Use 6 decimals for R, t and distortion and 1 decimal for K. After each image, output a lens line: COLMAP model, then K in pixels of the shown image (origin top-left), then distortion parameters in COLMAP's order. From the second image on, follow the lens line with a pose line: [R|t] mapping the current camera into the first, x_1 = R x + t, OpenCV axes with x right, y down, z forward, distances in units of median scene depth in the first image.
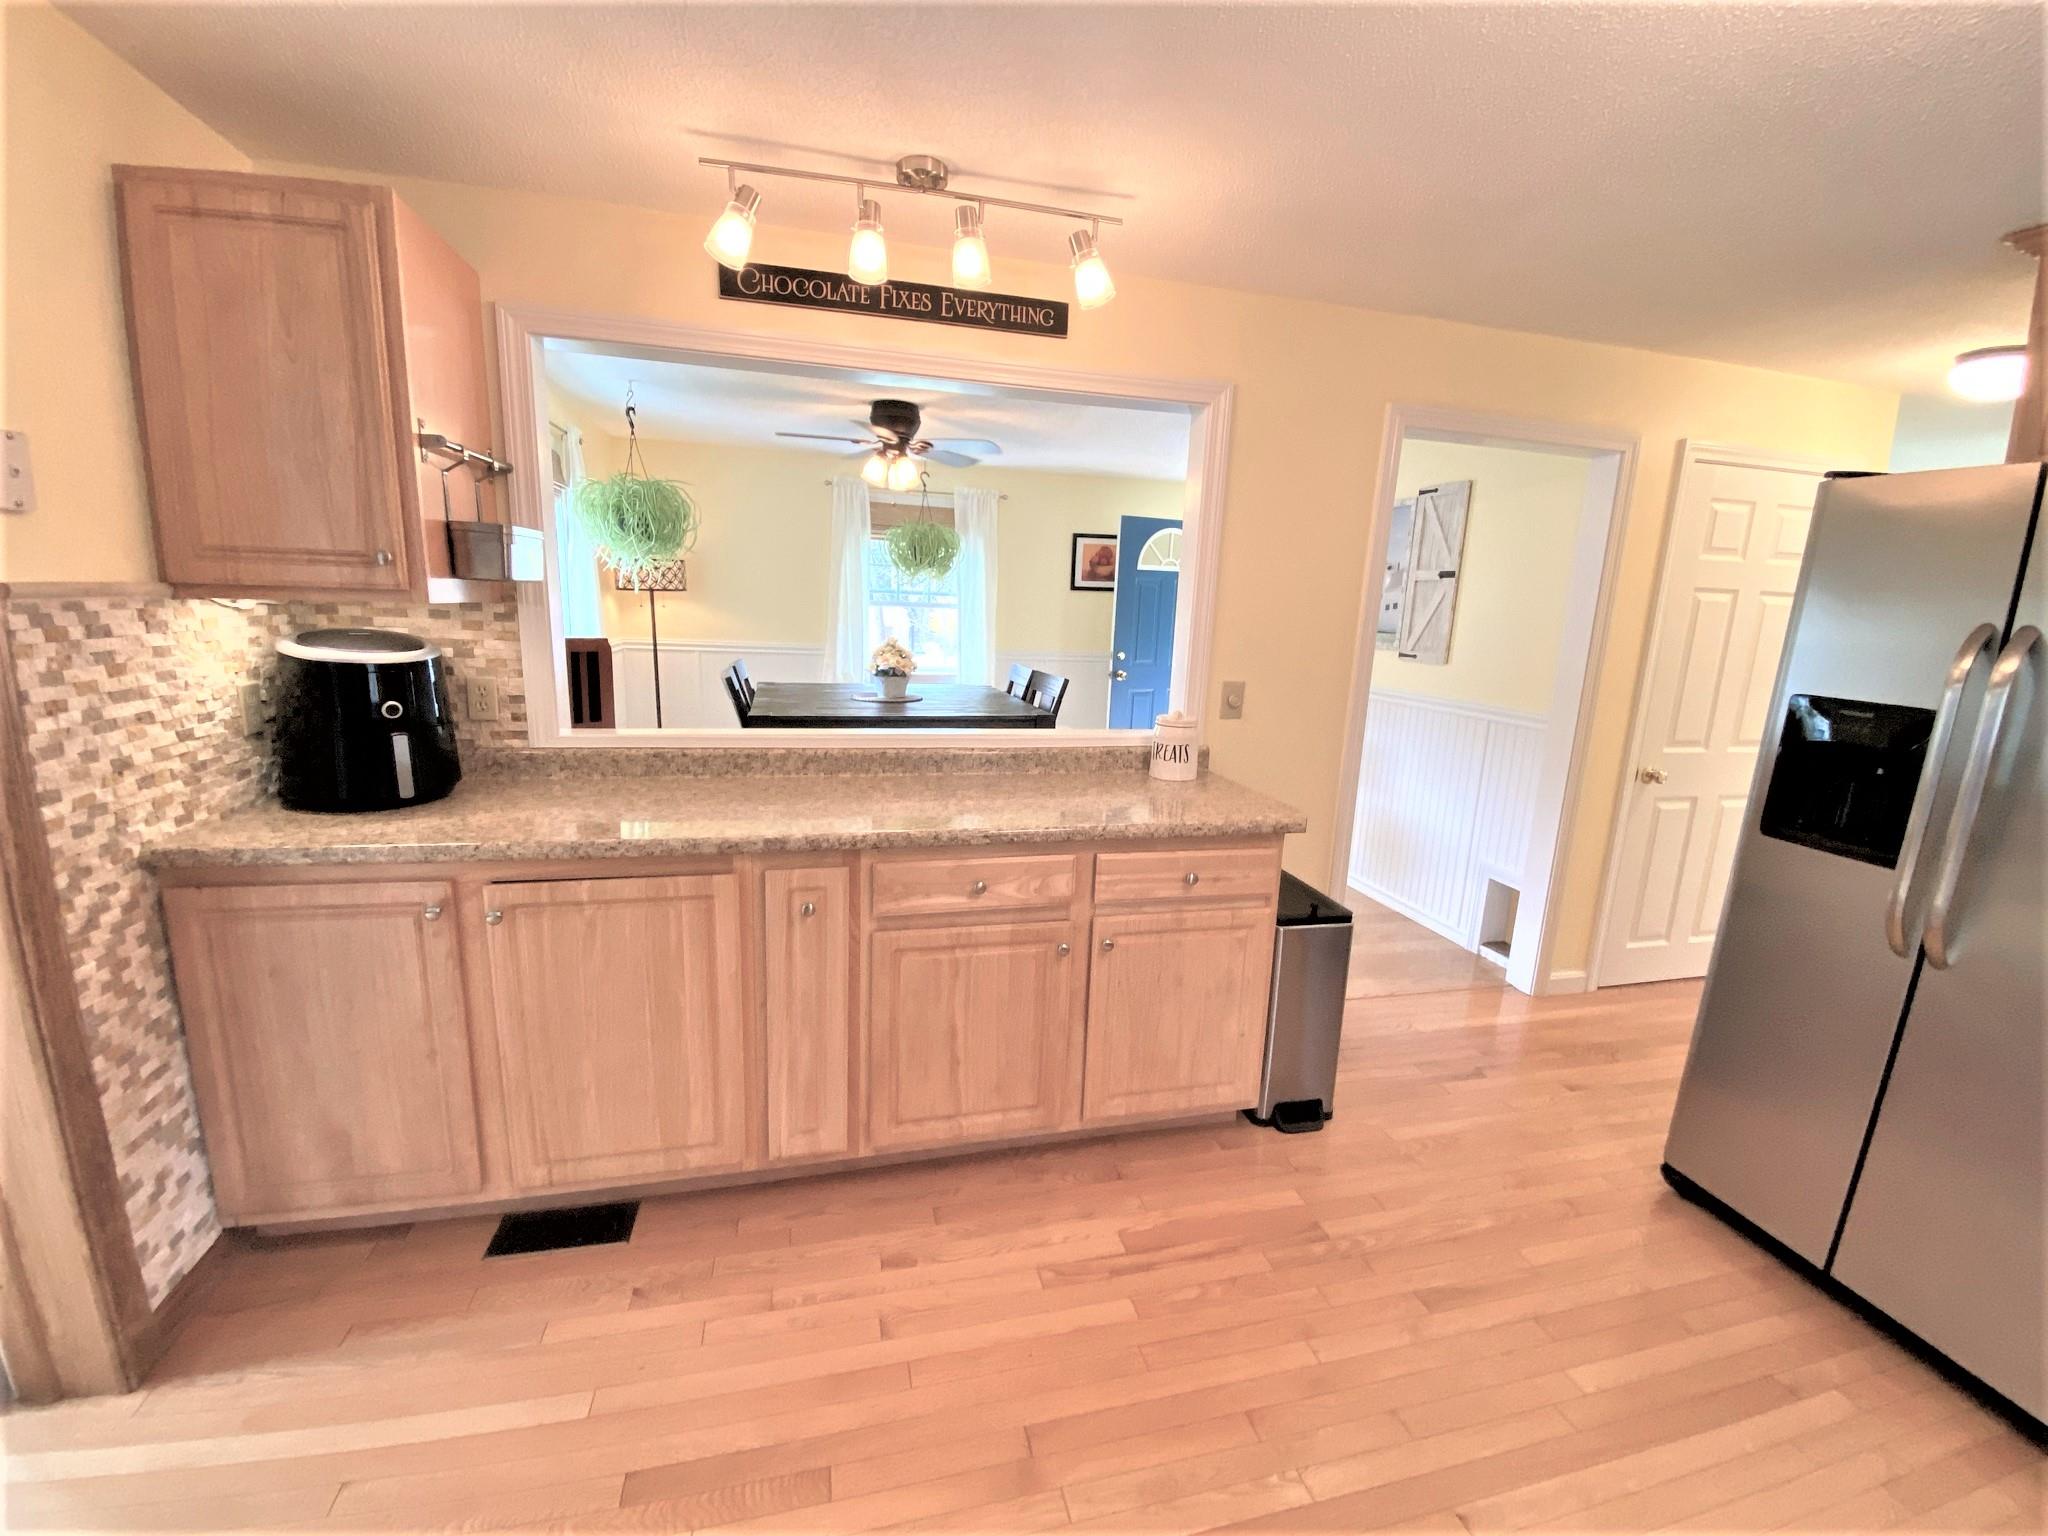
lens RADIAL K [[828.7, 0, 1018.3], [0, 828.7, 767.4], [0, 0, 1]] dist [-0.004155, -0.010219]
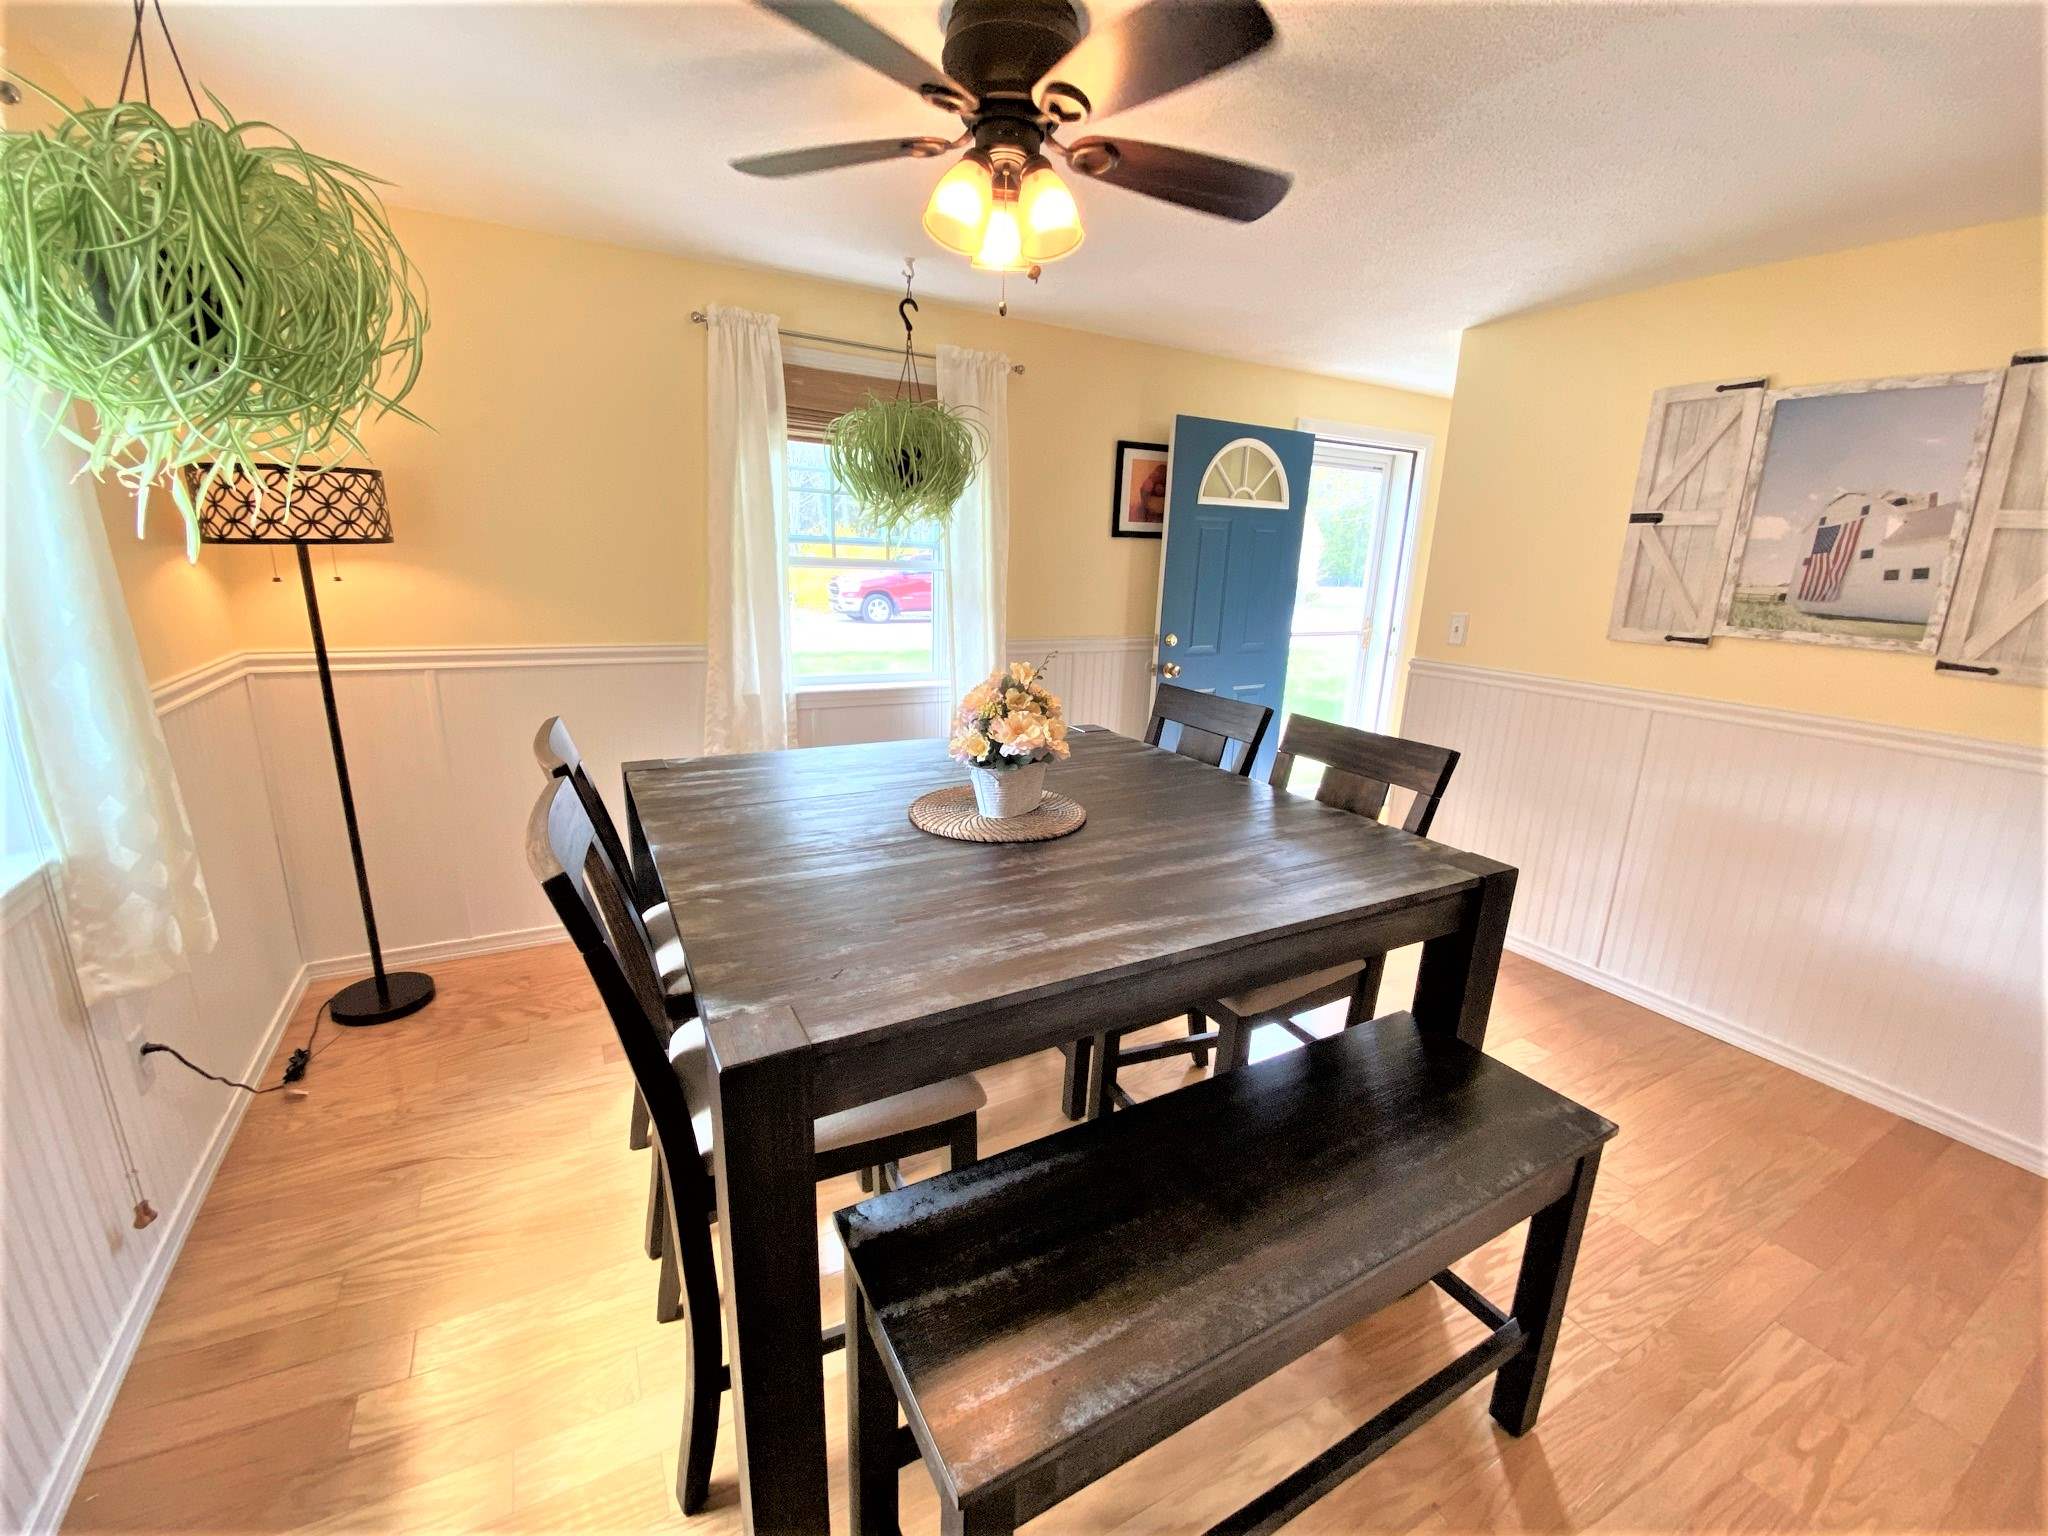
lens RADIAL K [[828.7, 0, 1009.4], [0, 828.7, 769.8], [0, 0, 1]] dist [-0.004155, -0.010219]
pose [[0.966512, -0.071110, 0.246571, -0.187515], [0.054412, 0.995781, 0.073895, -0.100856], [-0.250786, -0.058004, 0.966303, 0.457456]]
